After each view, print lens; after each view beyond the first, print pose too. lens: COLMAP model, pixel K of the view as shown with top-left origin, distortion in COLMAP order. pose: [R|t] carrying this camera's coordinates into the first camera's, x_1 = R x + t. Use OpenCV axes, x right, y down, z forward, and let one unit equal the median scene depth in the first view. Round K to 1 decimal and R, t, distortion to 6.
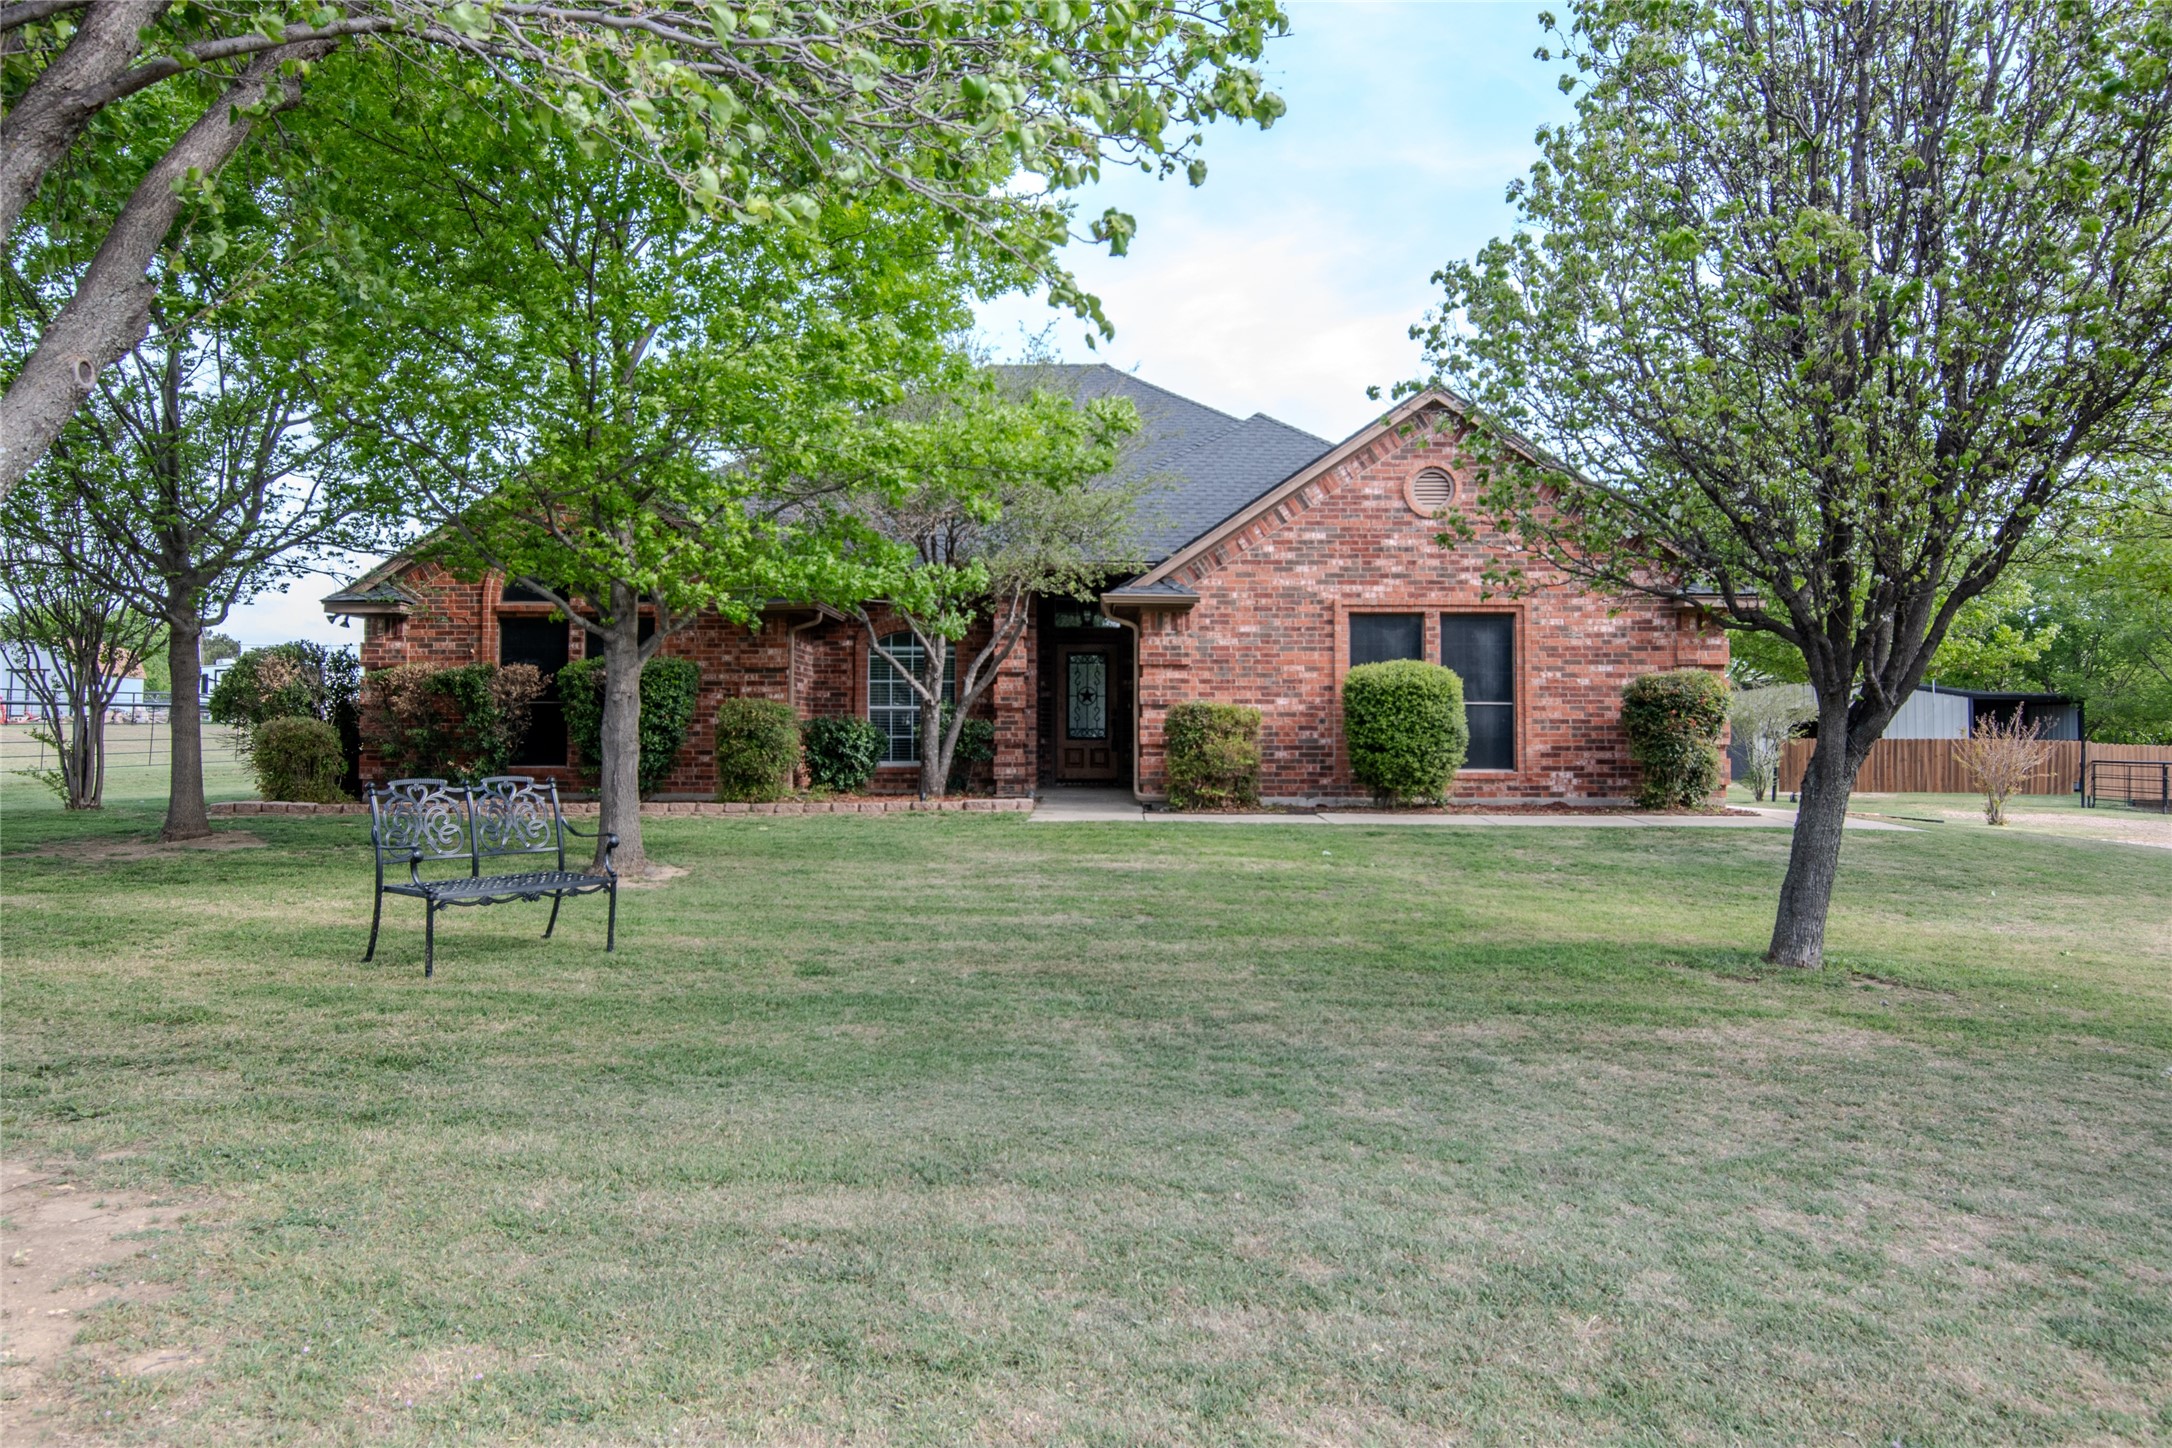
lens RADIAL K [[1533.9, 0, 1086.0], [0, 1533.9, 724.0], [0, 0, 1]] dist [0.020642, -0.000063]
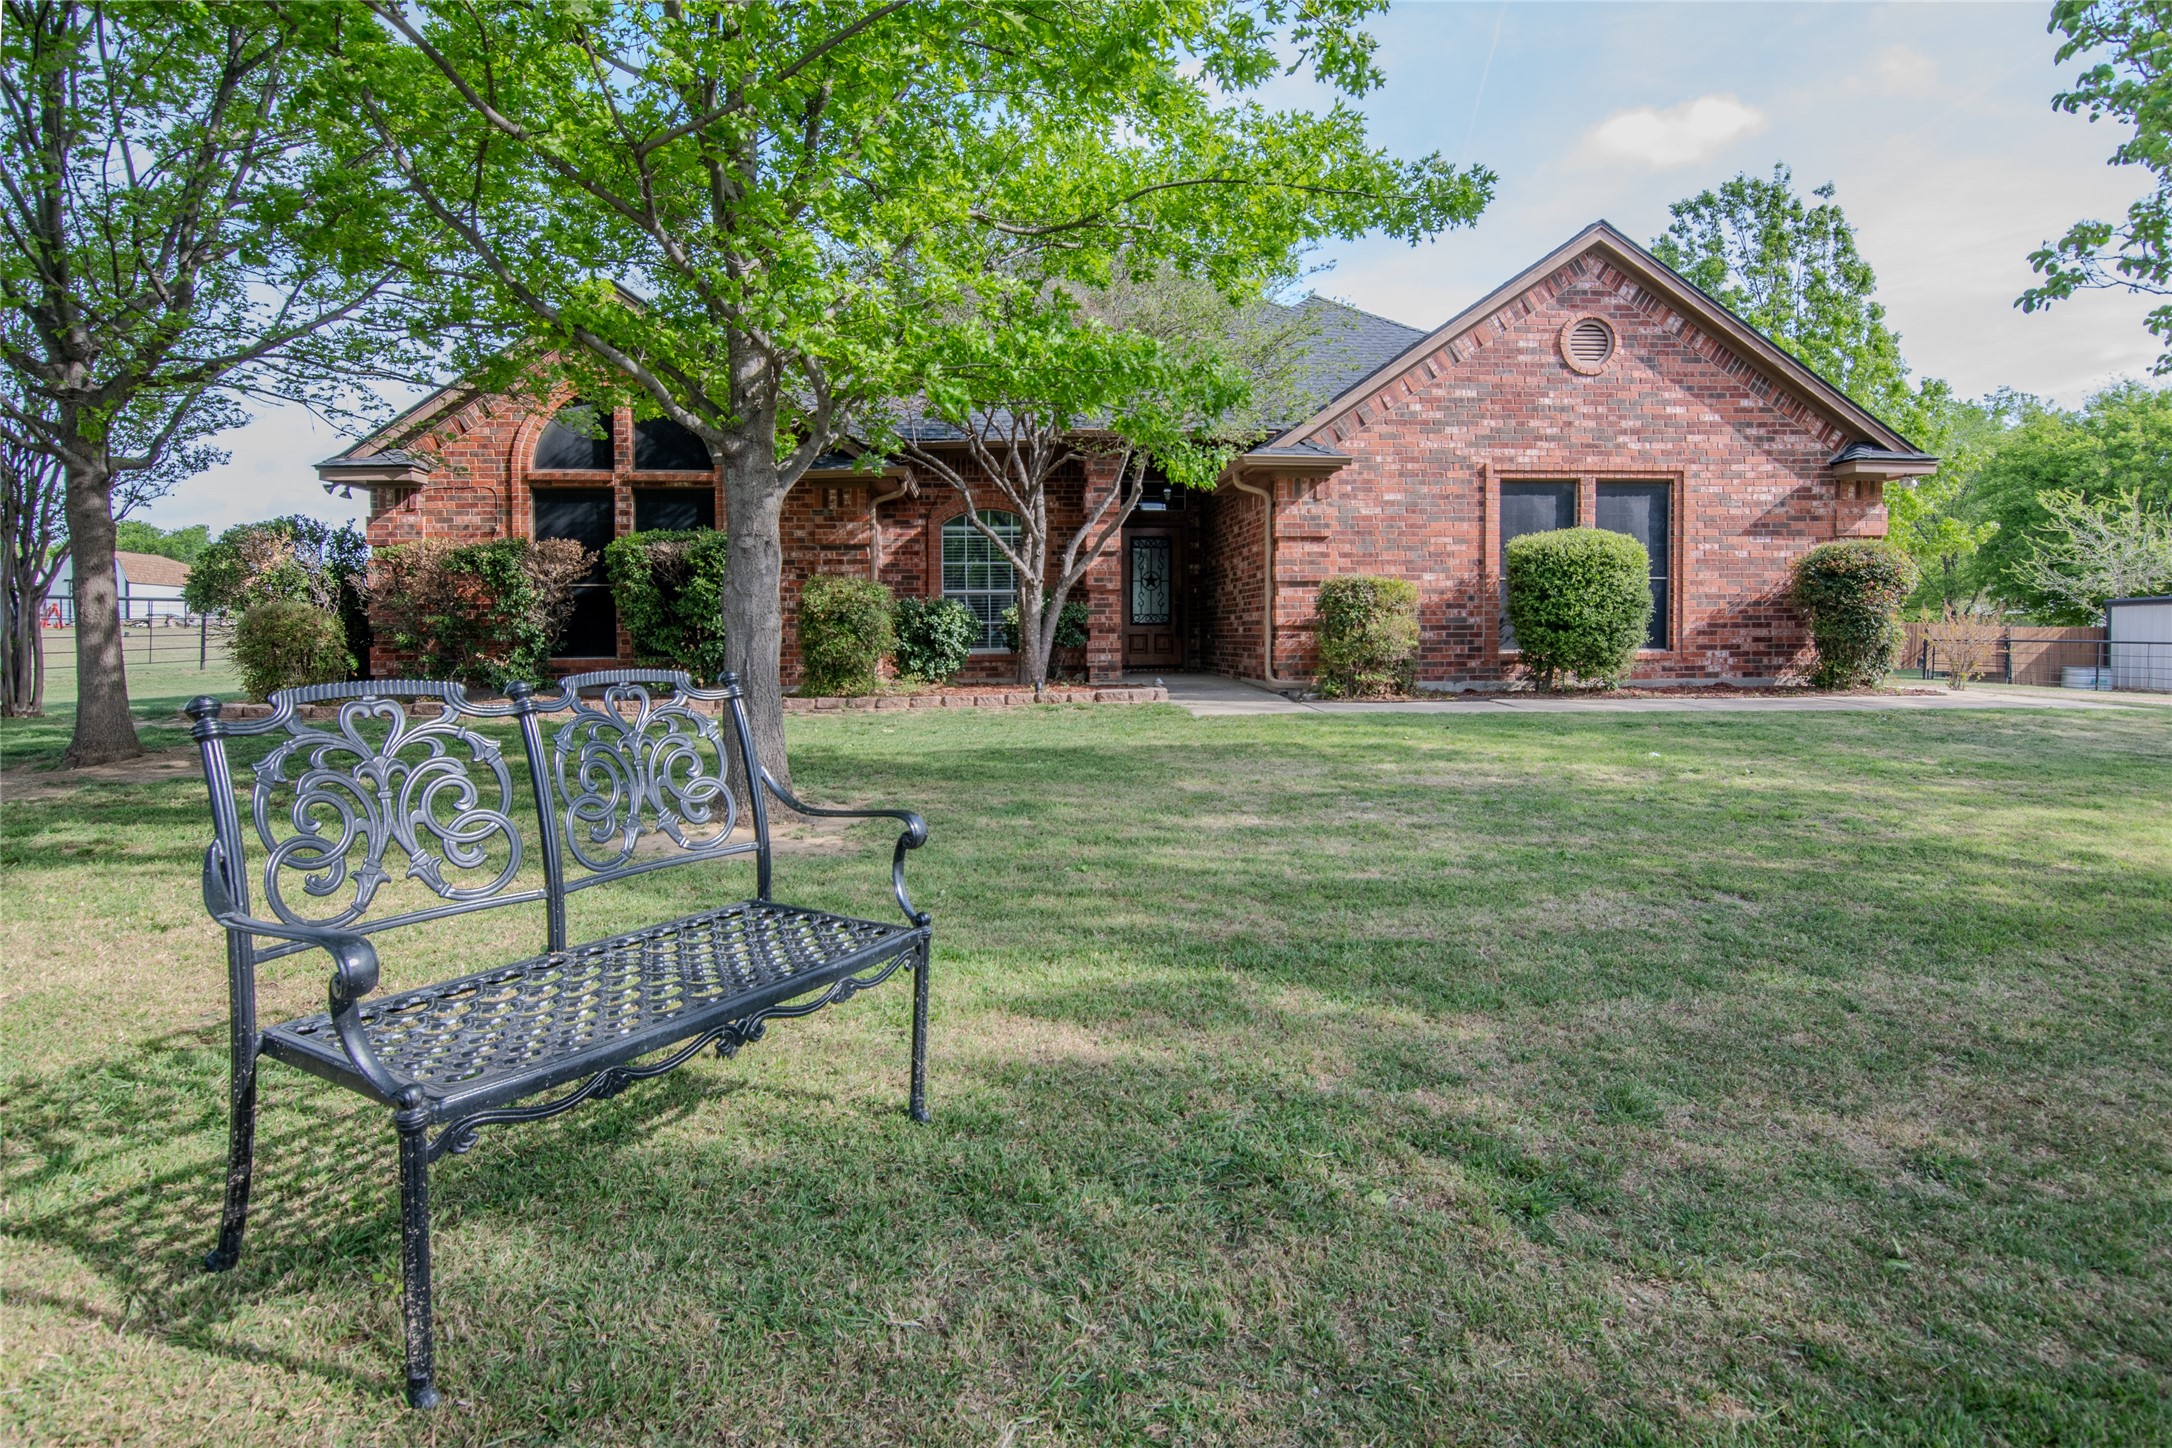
lens RADIAL K [[1142.5, 0, 1088.5], [0, 1142.5, 693.9], [0, 0, 1]] dist [-0.000493, -0.000575]
pose [[0.995259, -0.014882, 0.096116, -0.139904], [0.009025, 0.998092, 0.061082, 0.011388], [-0.096841, -0.059925, 0.993494, 0.340795]]
